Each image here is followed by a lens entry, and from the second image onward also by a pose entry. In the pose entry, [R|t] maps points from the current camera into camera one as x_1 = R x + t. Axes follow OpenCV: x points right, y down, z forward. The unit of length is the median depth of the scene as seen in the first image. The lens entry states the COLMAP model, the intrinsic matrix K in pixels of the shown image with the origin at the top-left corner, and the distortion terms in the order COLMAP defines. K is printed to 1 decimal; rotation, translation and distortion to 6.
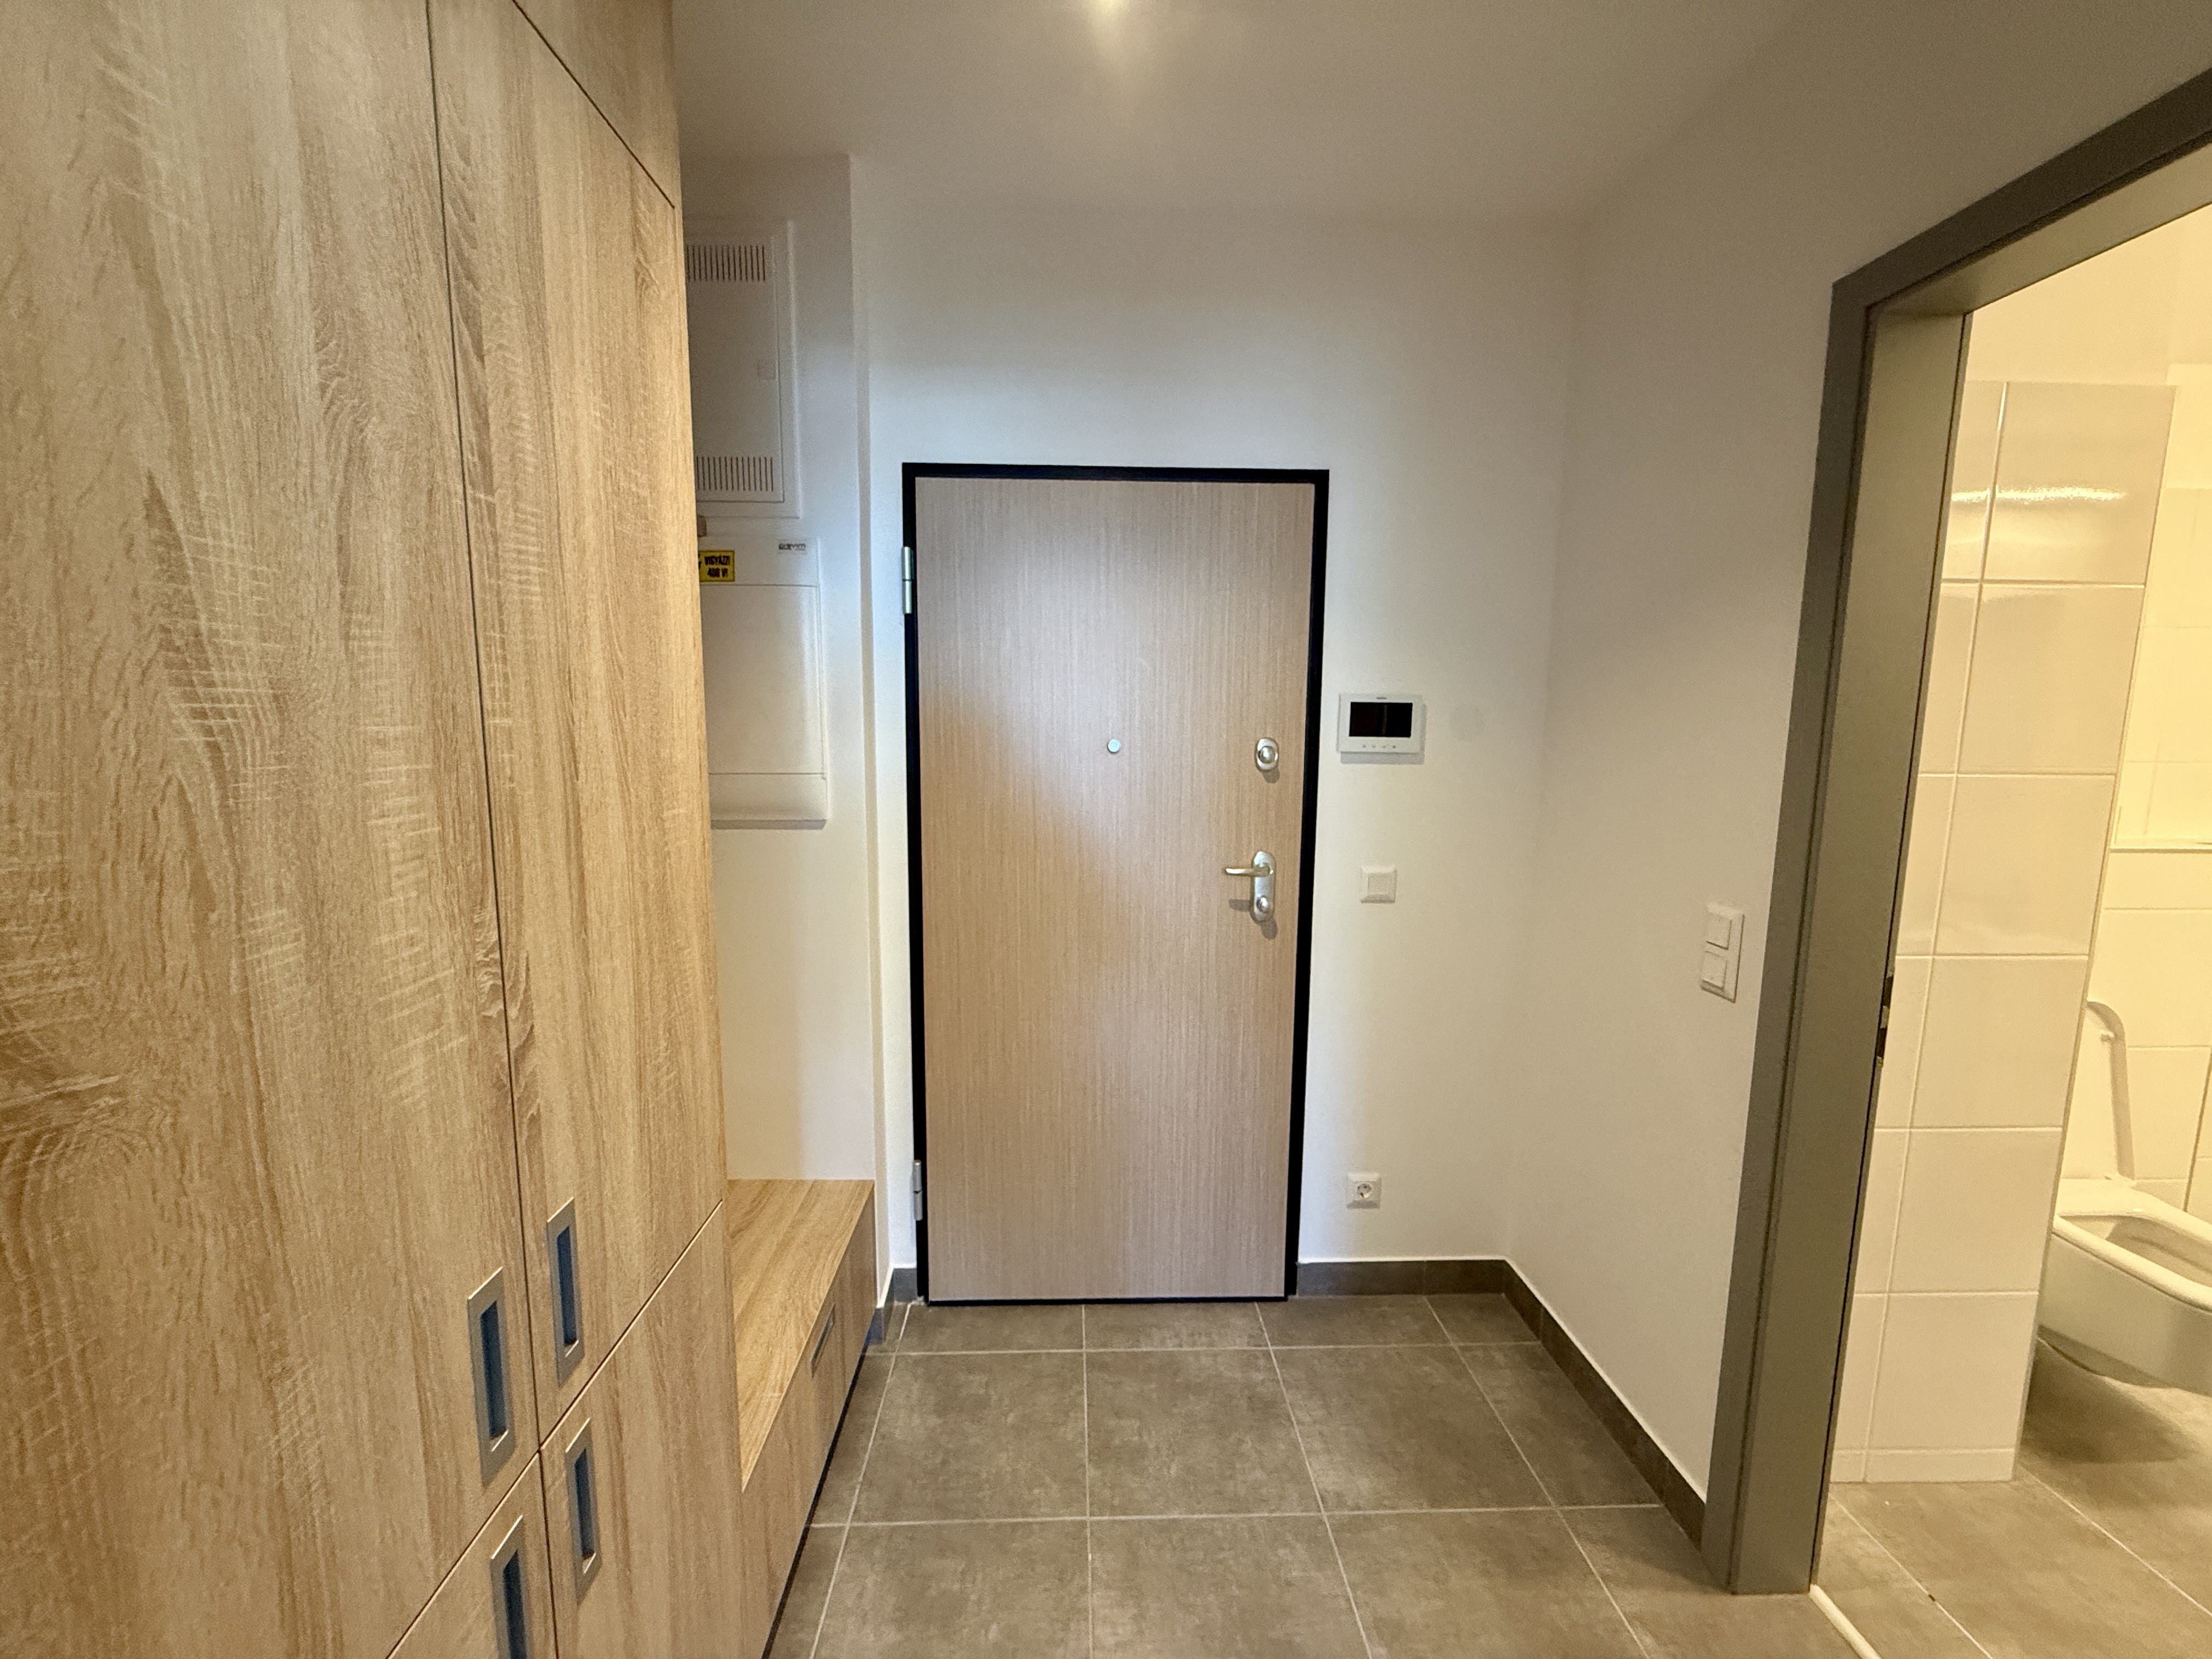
lens RADIAL K [[876.5, 0, 1098.1], [0, 876.5, 831.8], [0, 0, 1]] dist [-0.001799, 0.000235]
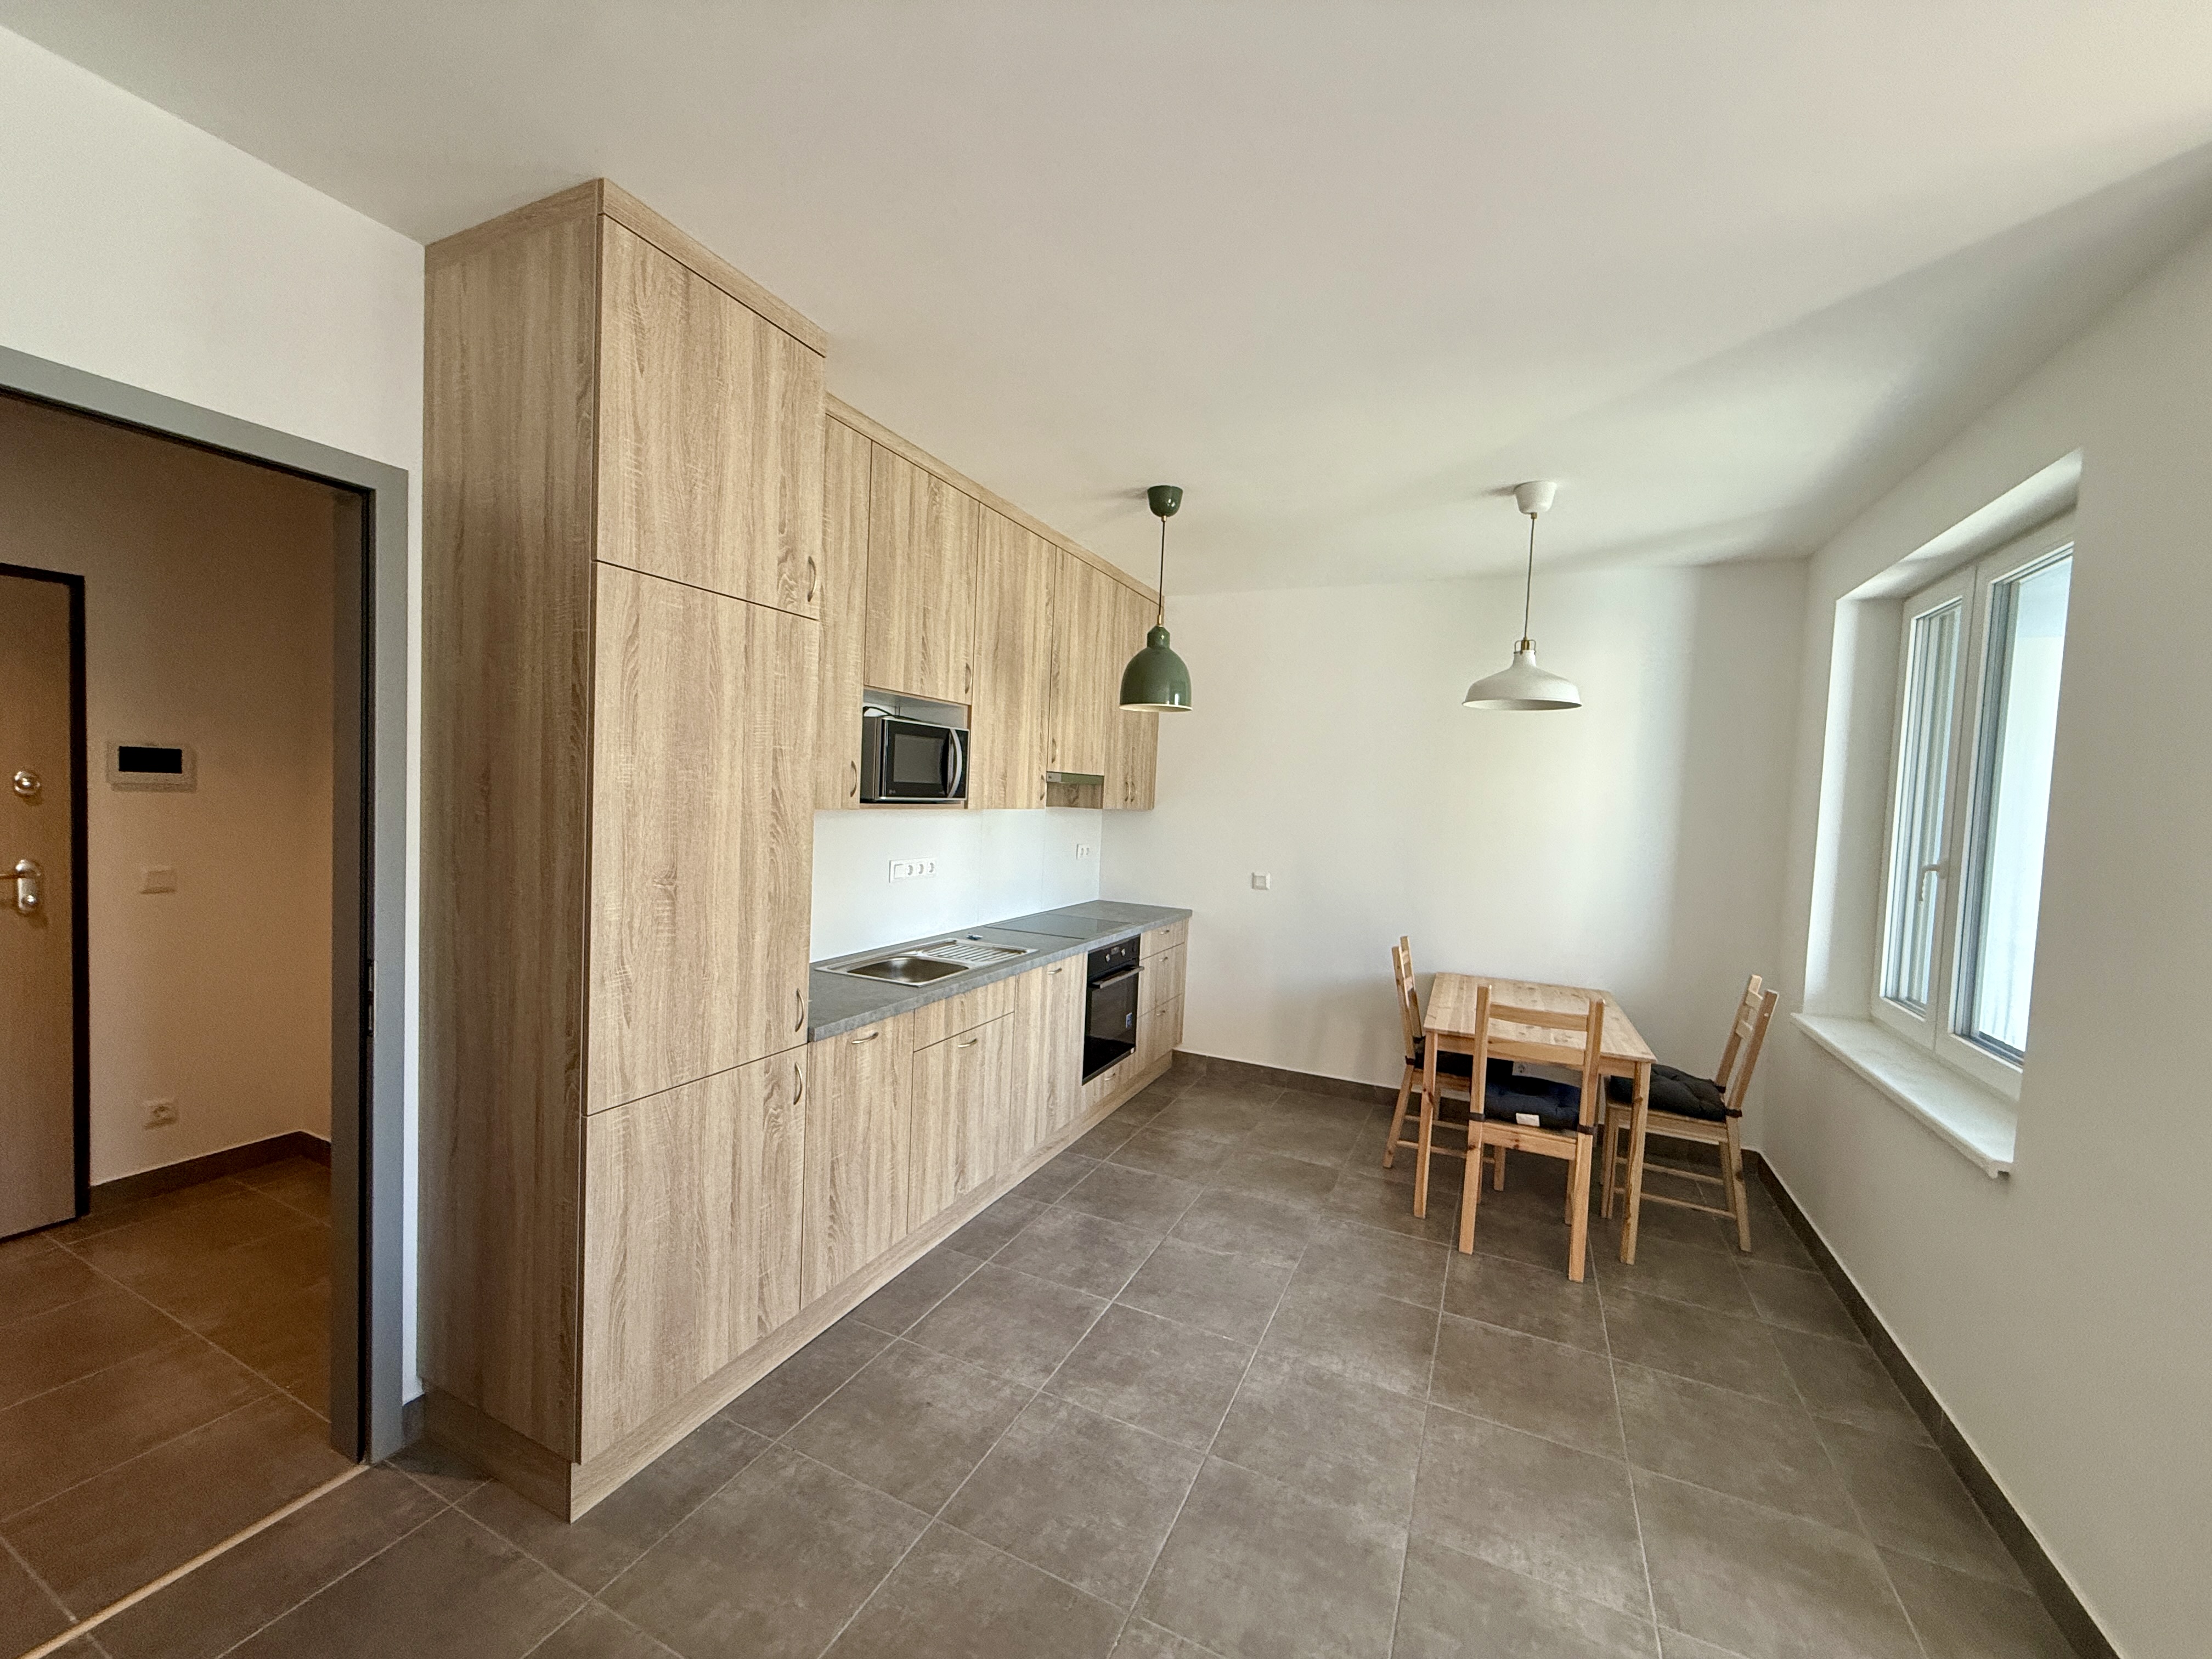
lens RADIAL K [[876.5, 0, 1098.1], [0, 876.5, 831.8], [0, 0, 1]] dist [-0.001799, 0.000235]
pose [[0.480980, -0.027038, 0.876315, -0.174777], [0.068171, 0.997652, -0.006635, 0.096938], [-0.874077, 0.062930, 0.481693, -0.972038]]
